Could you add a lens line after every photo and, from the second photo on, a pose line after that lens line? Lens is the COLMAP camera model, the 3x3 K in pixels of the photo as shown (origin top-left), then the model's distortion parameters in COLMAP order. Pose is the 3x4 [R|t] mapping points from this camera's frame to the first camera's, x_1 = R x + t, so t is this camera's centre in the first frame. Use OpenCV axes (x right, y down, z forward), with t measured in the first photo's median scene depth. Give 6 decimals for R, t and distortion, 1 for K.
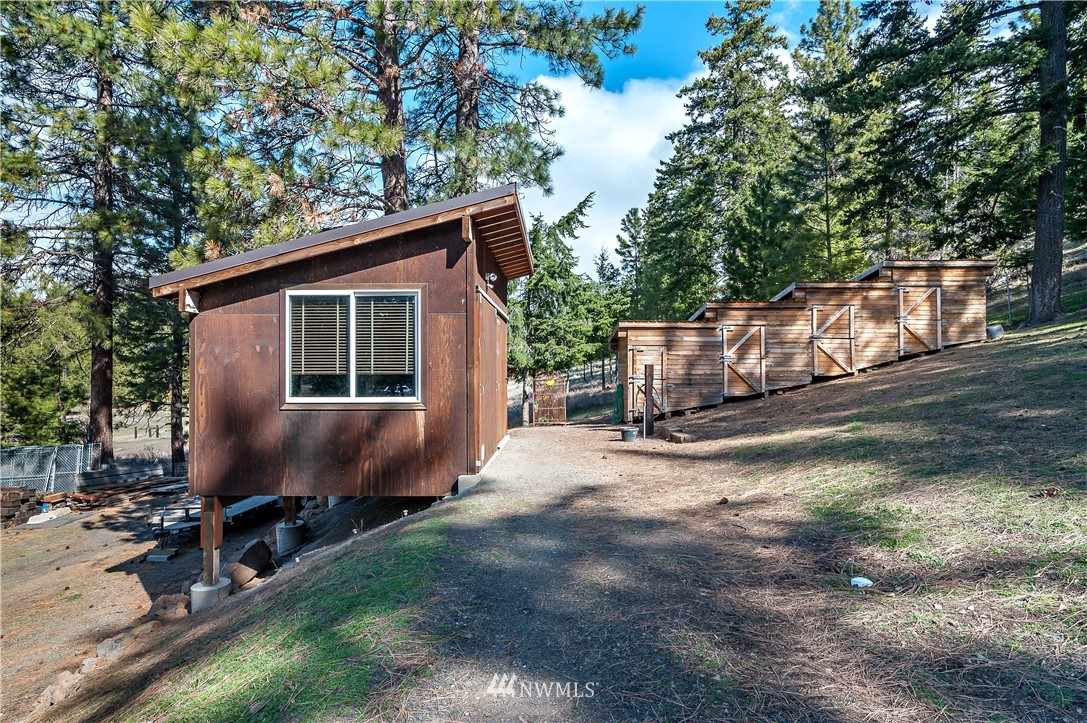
lens RADIAL K [[589.3, 0, 543.5], [0, 589.3, 361.5], [0, 0, 1]] dist [-0.001471, -0.000449]
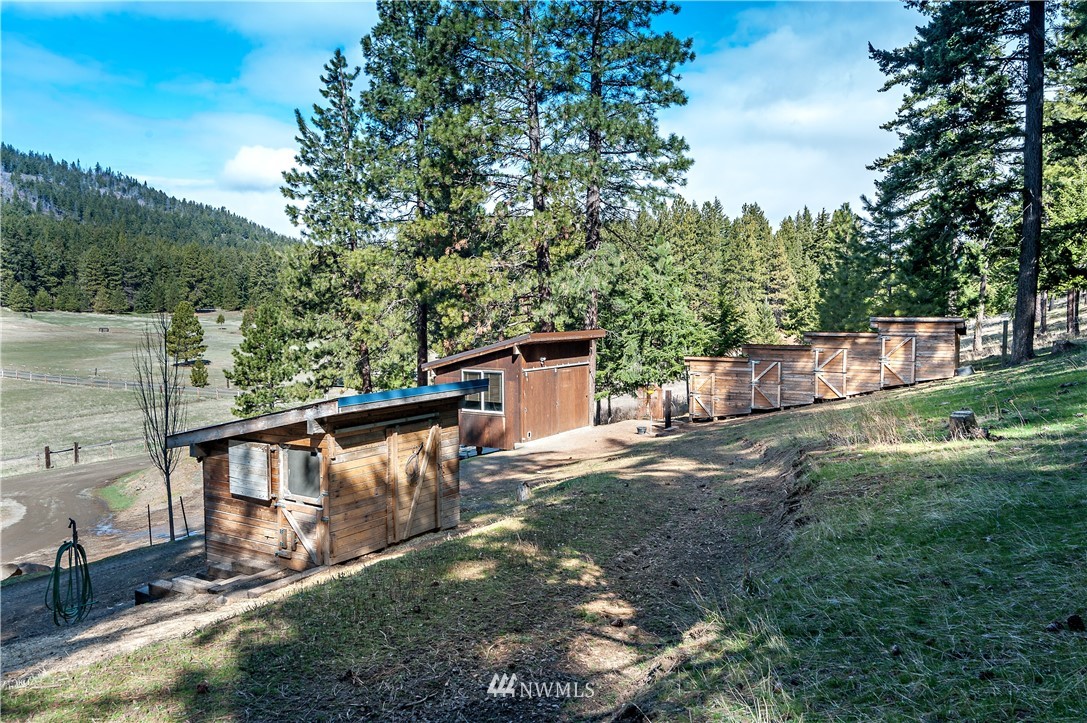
lens RADIAL K [[771.3, 0, 543.5], [0, 771.3, 361.5], [0, 0, 1]] dist [0.001441, 0.000354]
pose [[0.869008, 0.027897, -0.494011, 0.806928], [0.007836, 0.997508, 0.070114, -0.198665], [0.494736, -0.064801, 0.866624, -0.926132]]
